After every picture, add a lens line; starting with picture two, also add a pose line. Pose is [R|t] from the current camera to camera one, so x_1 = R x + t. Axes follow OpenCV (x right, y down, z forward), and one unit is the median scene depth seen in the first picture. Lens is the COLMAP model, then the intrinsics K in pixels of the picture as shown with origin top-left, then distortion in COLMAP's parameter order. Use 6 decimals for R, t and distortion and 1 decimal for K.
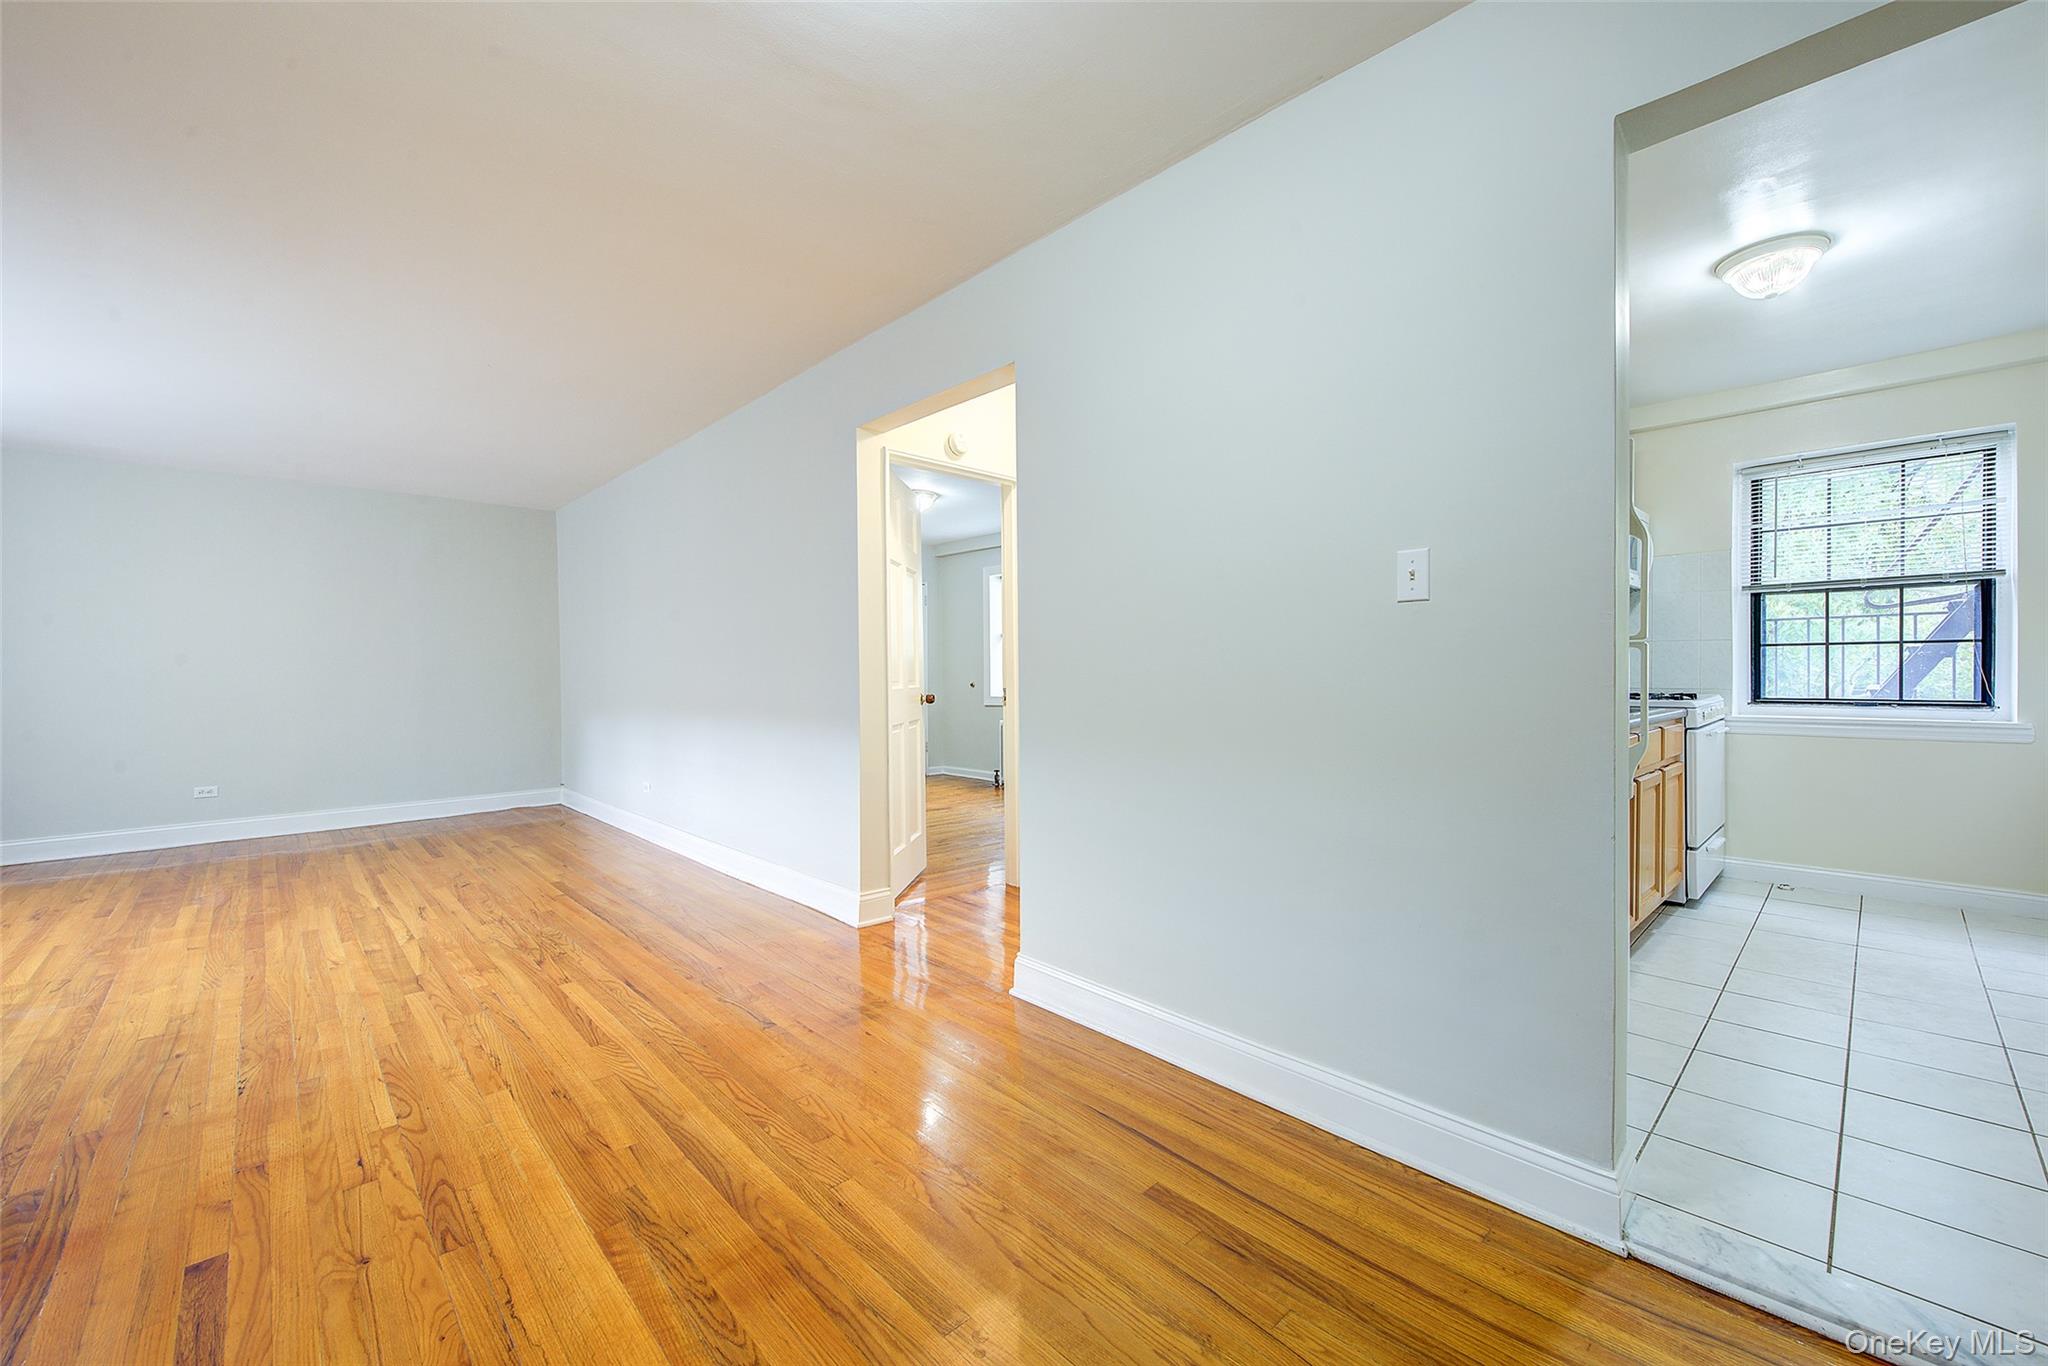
lens RADIAL K [[813.4, 0, 1023.5], [0, 813.4, 683.1], [0, 0, 1]] dist [0.001764, -0.002182]
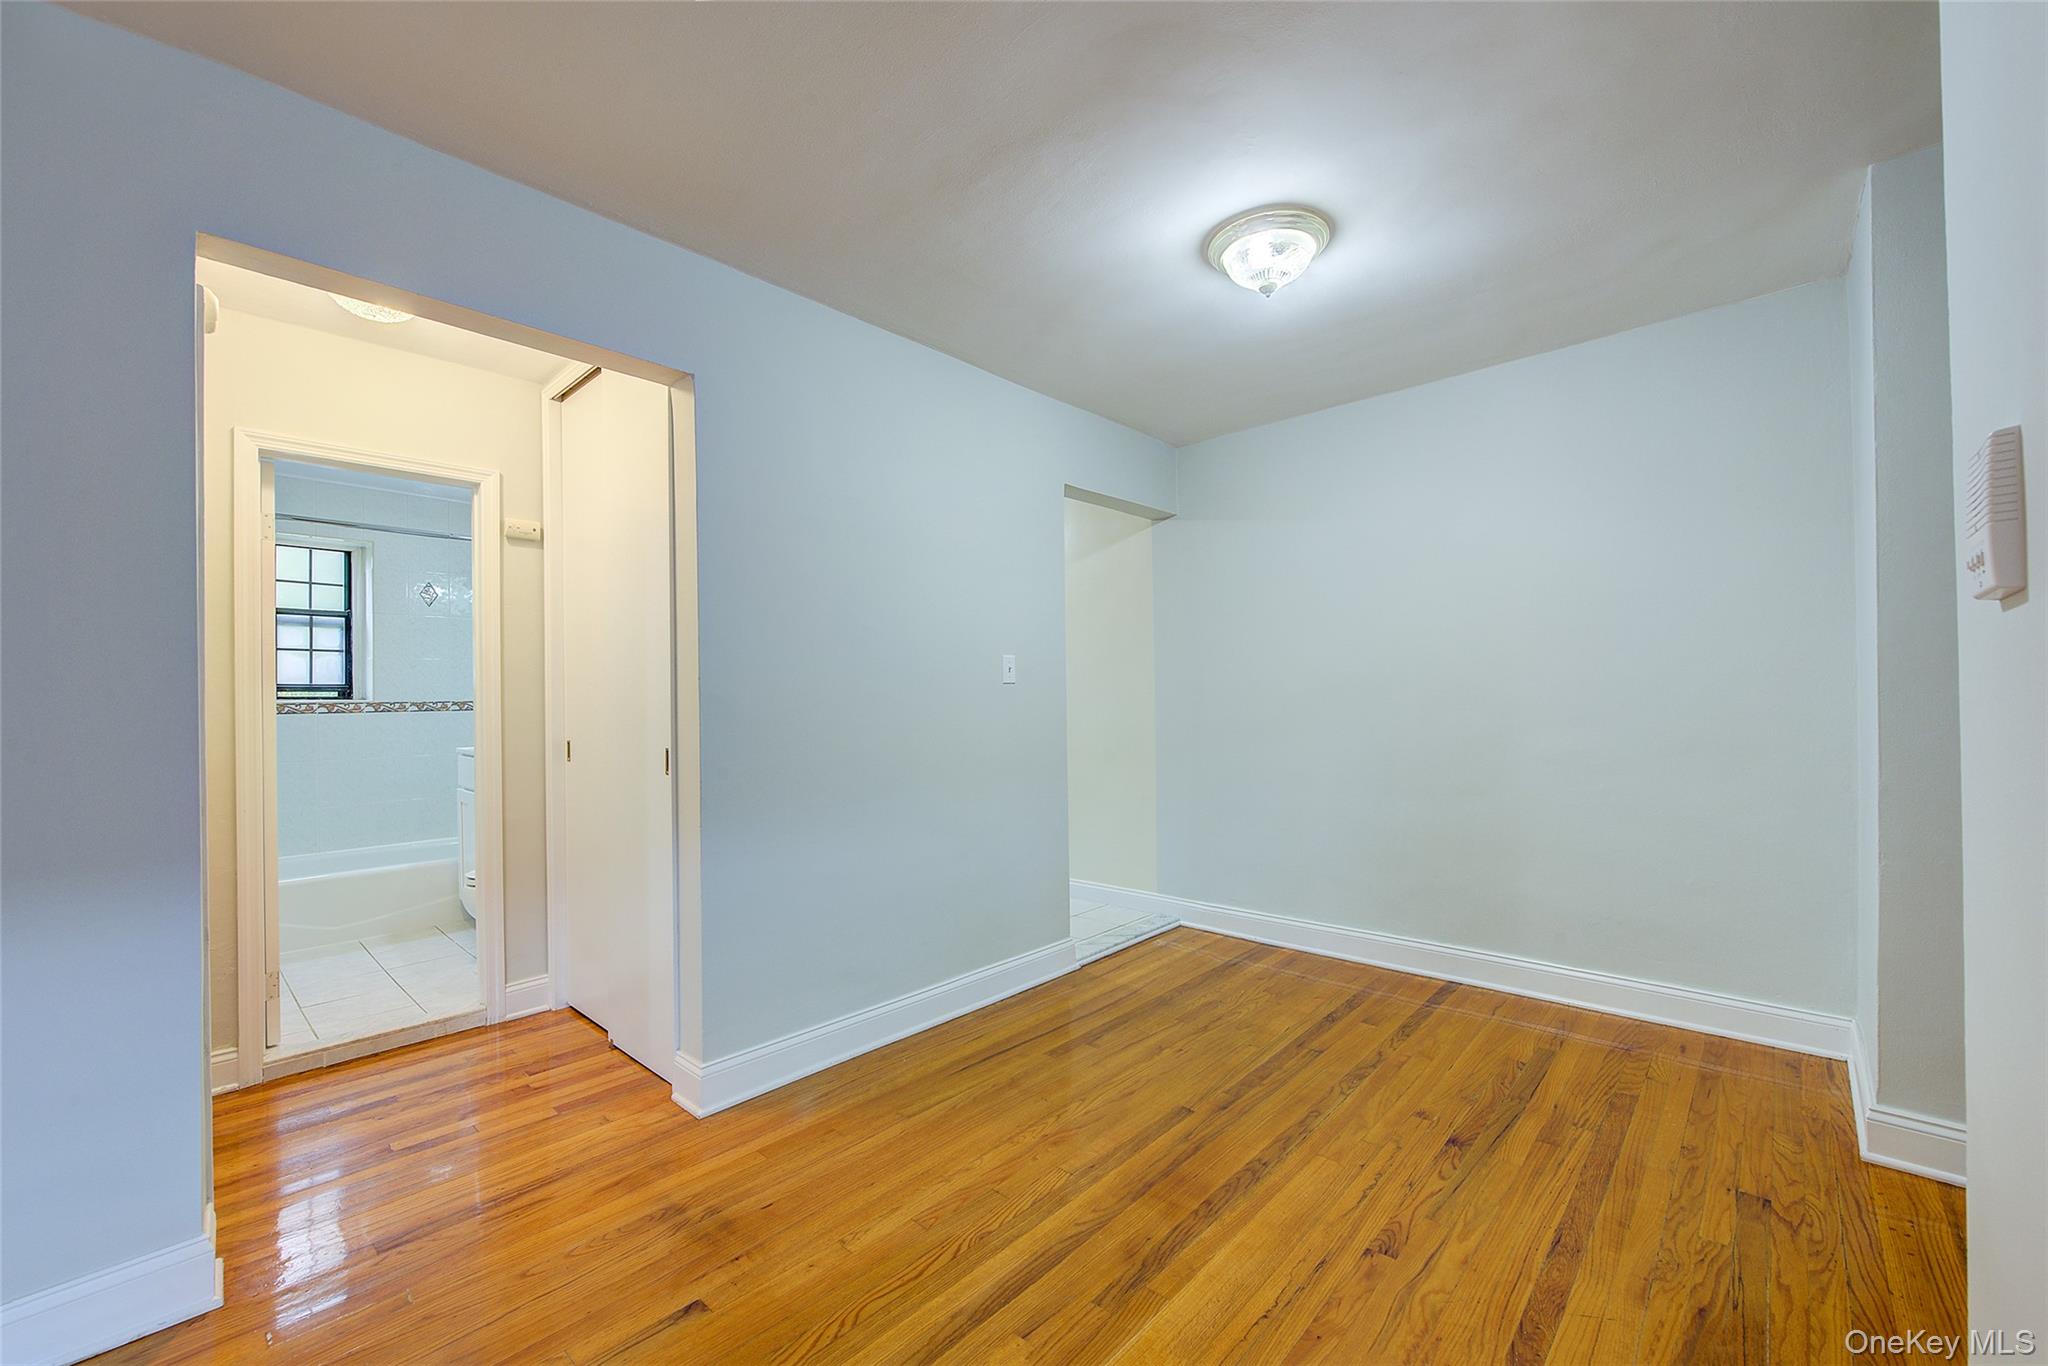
lens RADIAL K [[819.2, 0, 1032.4], [0, 819.2, 686.9], [0, 0, 1]] dist [0.001875, -0.004993]
pose [[-0.075173, 0.019056, 0.996988, -0.944060], [0.027046, 0.999489, -0.017065, -0.041521], [-0.996804, 0.025682, -0.075650, 0.751209]]
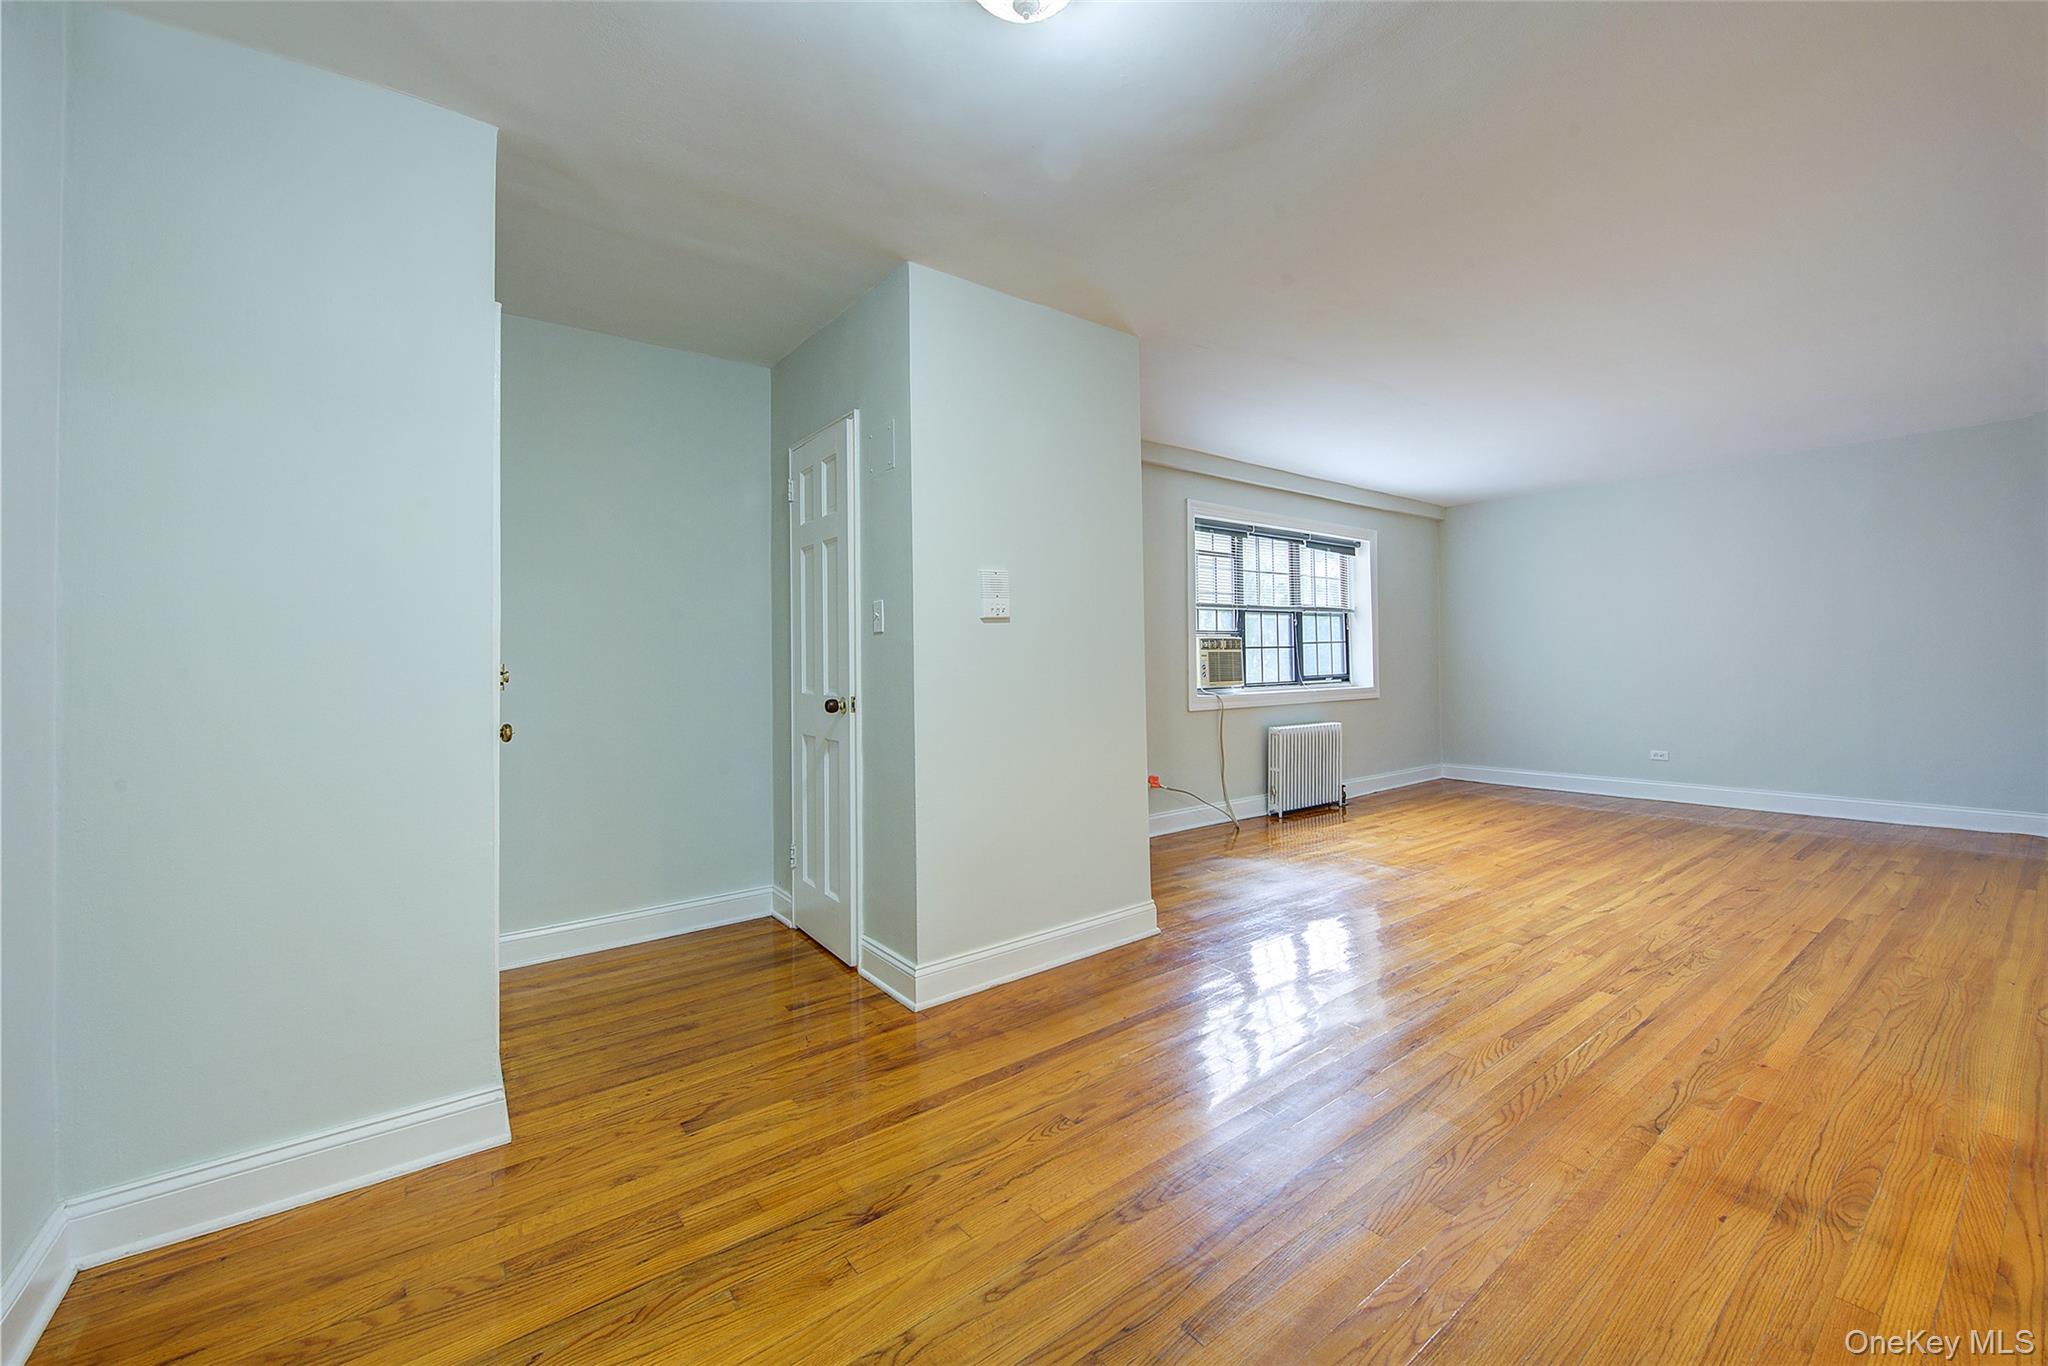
lens RADIAL K [[819.8, 0, 1036.4], [0, 819.8, 639.1], [0, 0, 1]] dist [-0.001637, 0.000321]
pose [[-0.092428, -0.013129, -0.995633, 0.512318], [0.001863, 0.999909, -0.013358, -0.037728], [0.995718, -0.003089, -0.092395, 0.473078]]
